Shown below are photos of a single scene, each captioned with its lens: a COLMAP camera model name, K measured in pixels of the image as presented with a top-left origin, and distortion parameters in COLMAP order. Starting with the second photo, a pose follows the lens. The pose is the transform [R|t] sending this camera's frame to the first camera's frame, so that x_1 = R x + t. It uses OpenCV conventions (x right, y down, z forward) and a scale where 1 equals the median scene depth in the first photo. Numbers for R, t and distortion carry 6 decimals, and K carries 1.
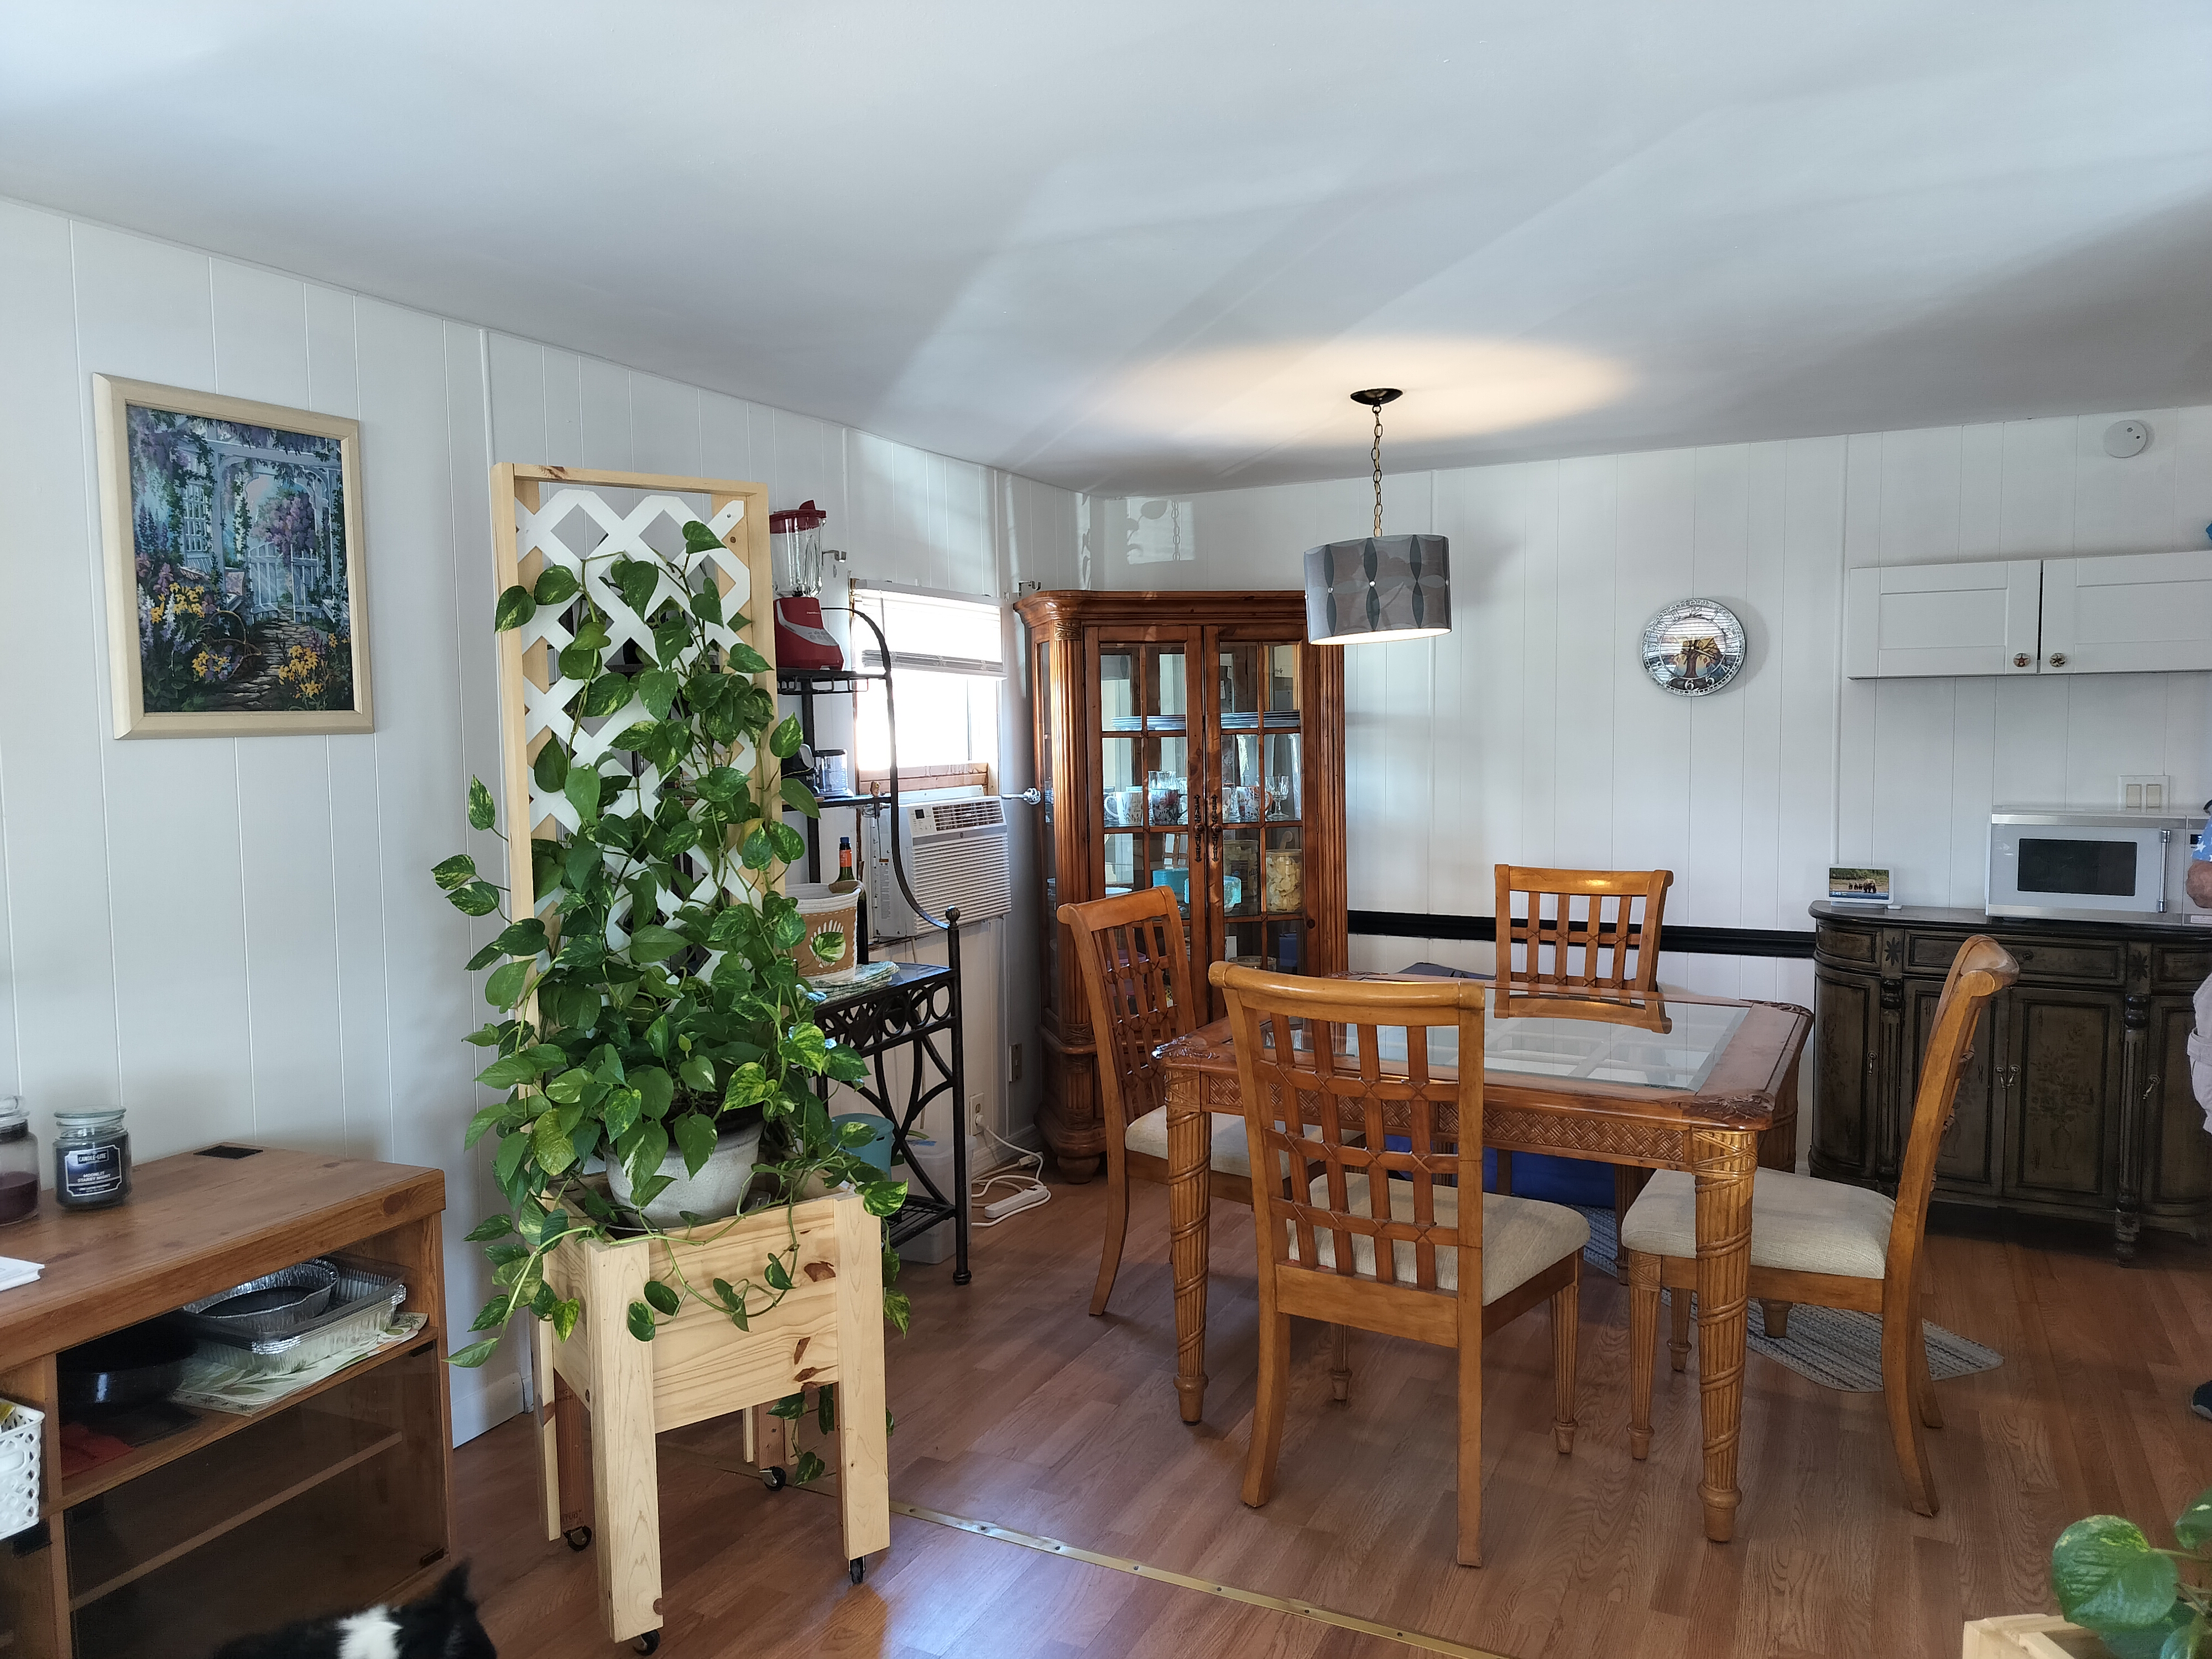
lens RADIAL K [[1537.3, 0, 1113.1], [0, 1537.3, 827.4], [0, 0, 1]] dist [0.059905, -0.076139]
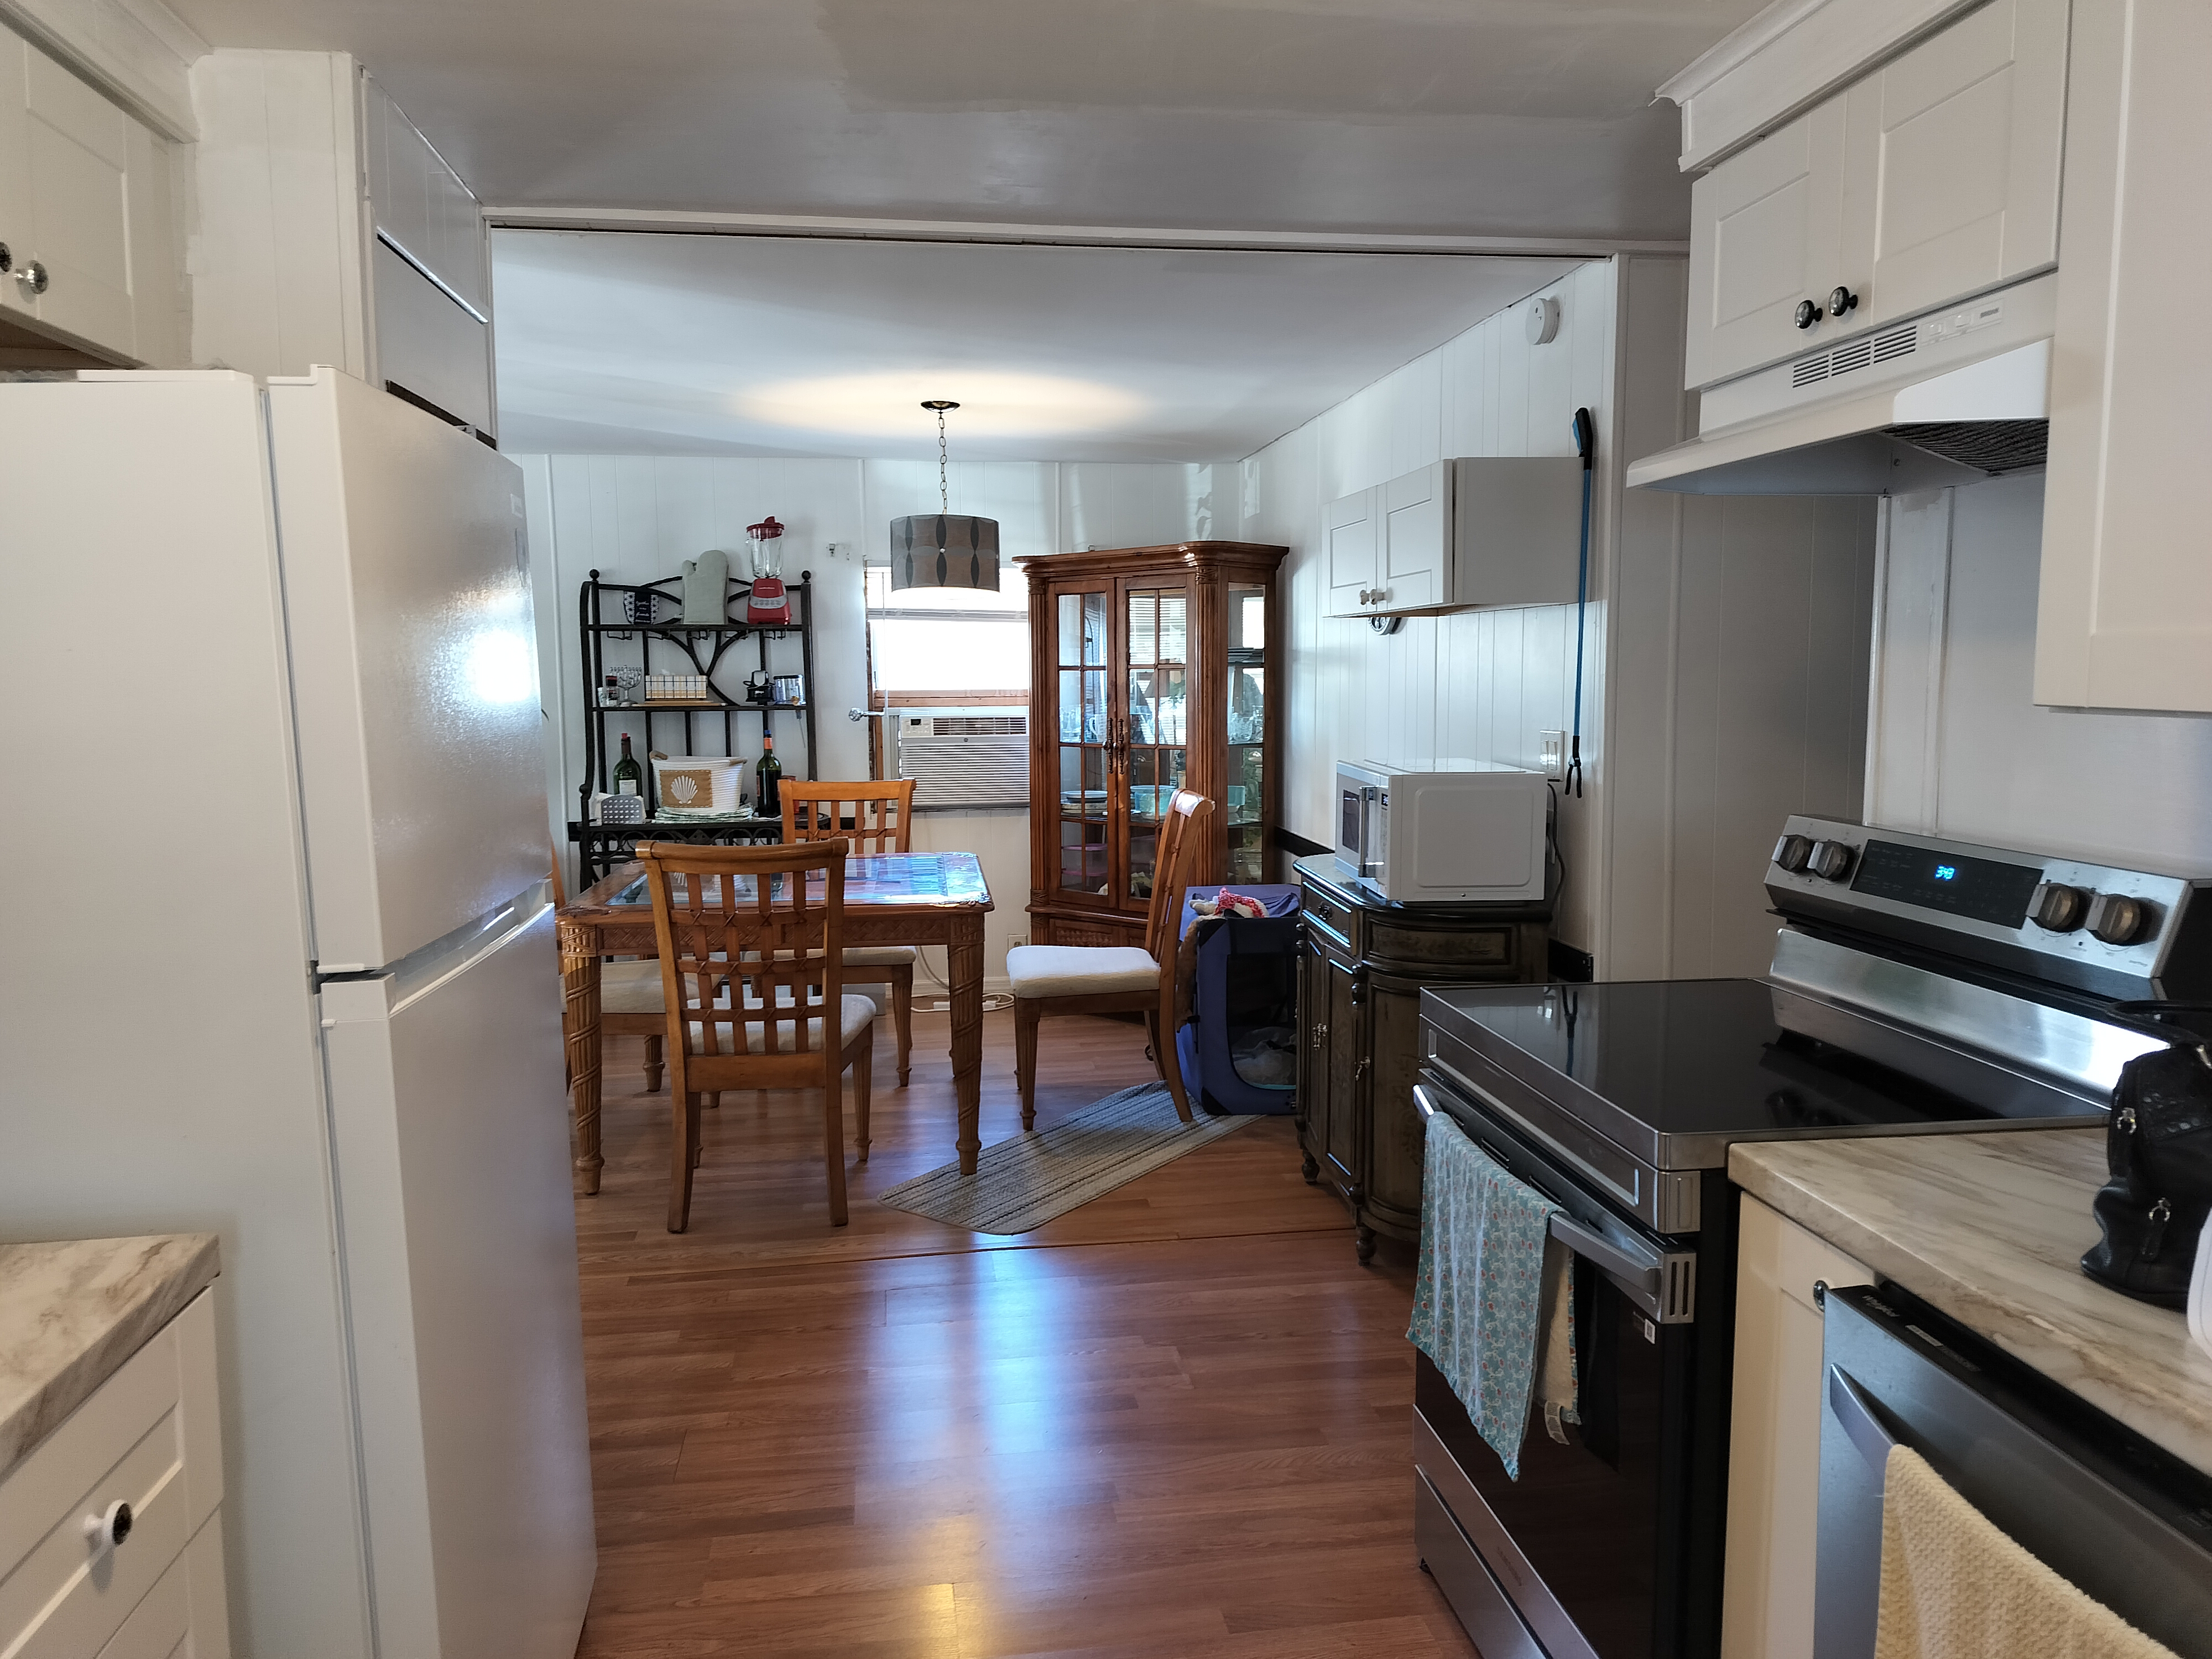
lens RADIAL K [[1537.3, 0, 1113.1], [0, 1537.3, 827.4], [0, 0, 1]] dist [0.059905, -0.076139]
pose [[0.572855, 0.093807, -0.814271, 1.899264], [-0.058048, 0.995578, 0.073857, -0.045583], [0.817599, 0.004958, 0.575767, 0.540666]]
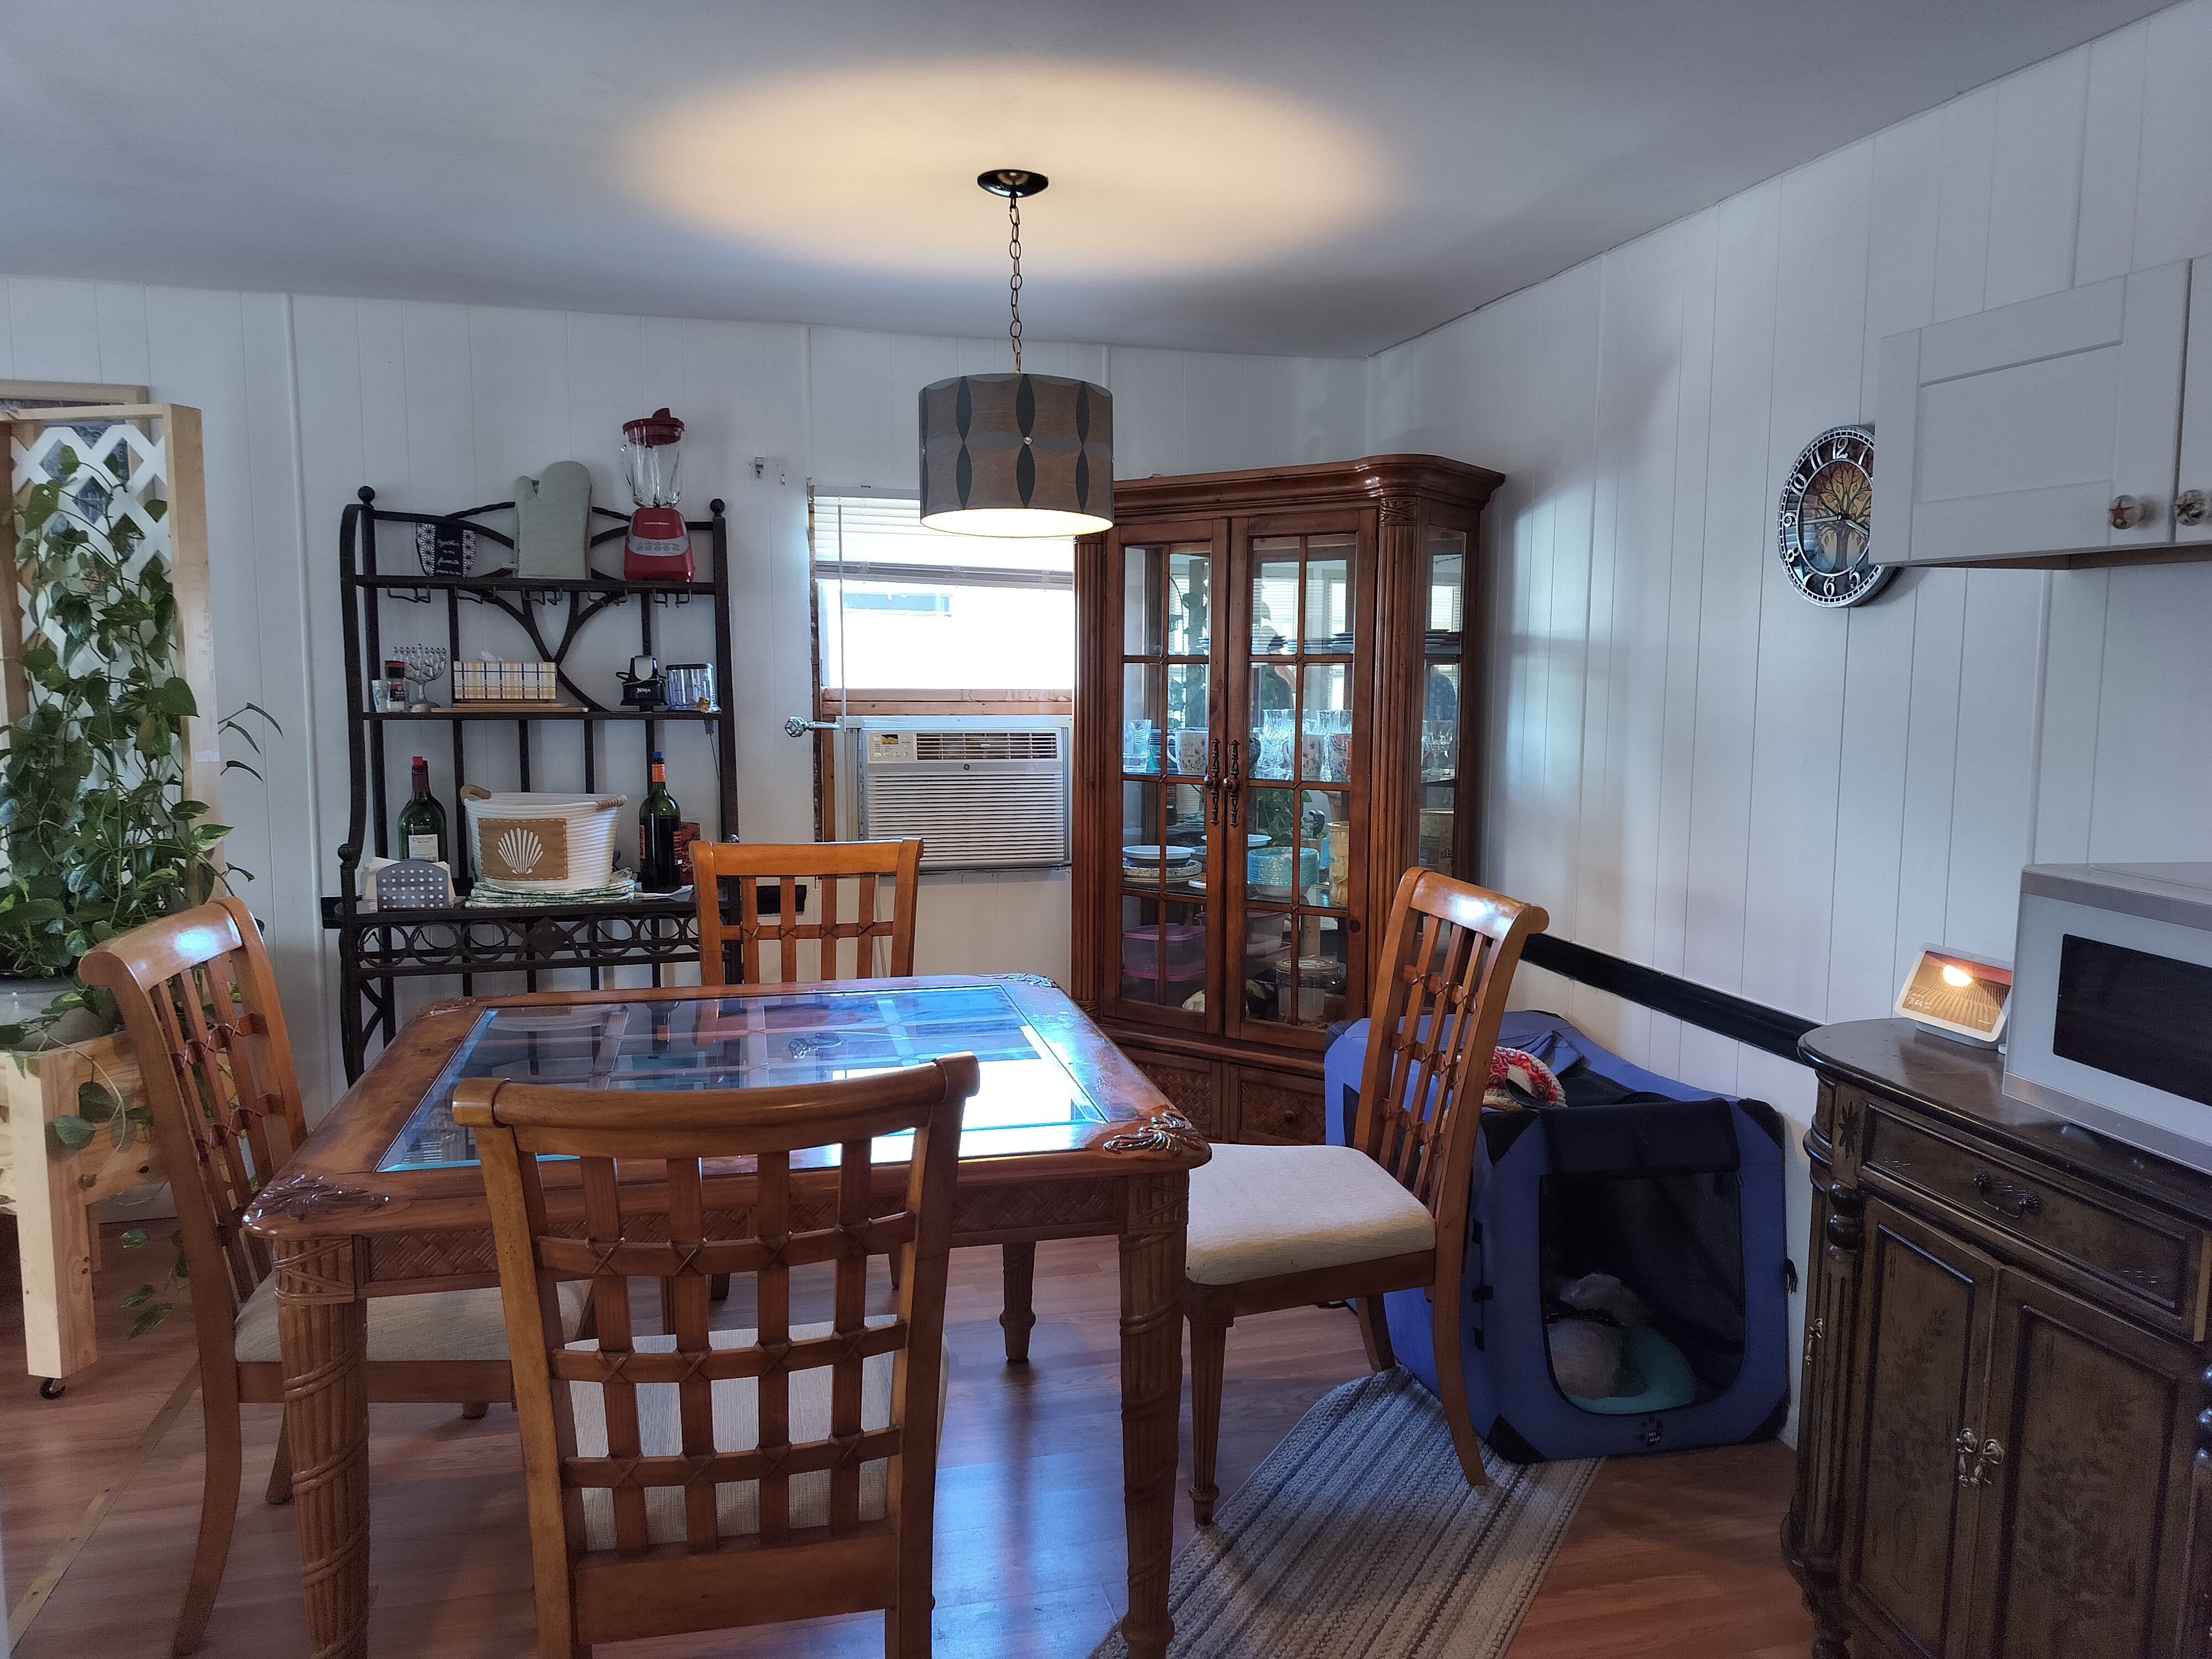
lens RADIAL K [[1580.2, 0, 1123.3], [0, 1580.2, 831.7], [0, 0, 1]] dist [0.047110, -0.064627]
pose [[0.660946, 0.099802, -0.743768, 1.116418], [-0.068766, 0.995002, 0.072405, -0.052617], [0.747276, 0.003290, 0.664505, 0.784332]]
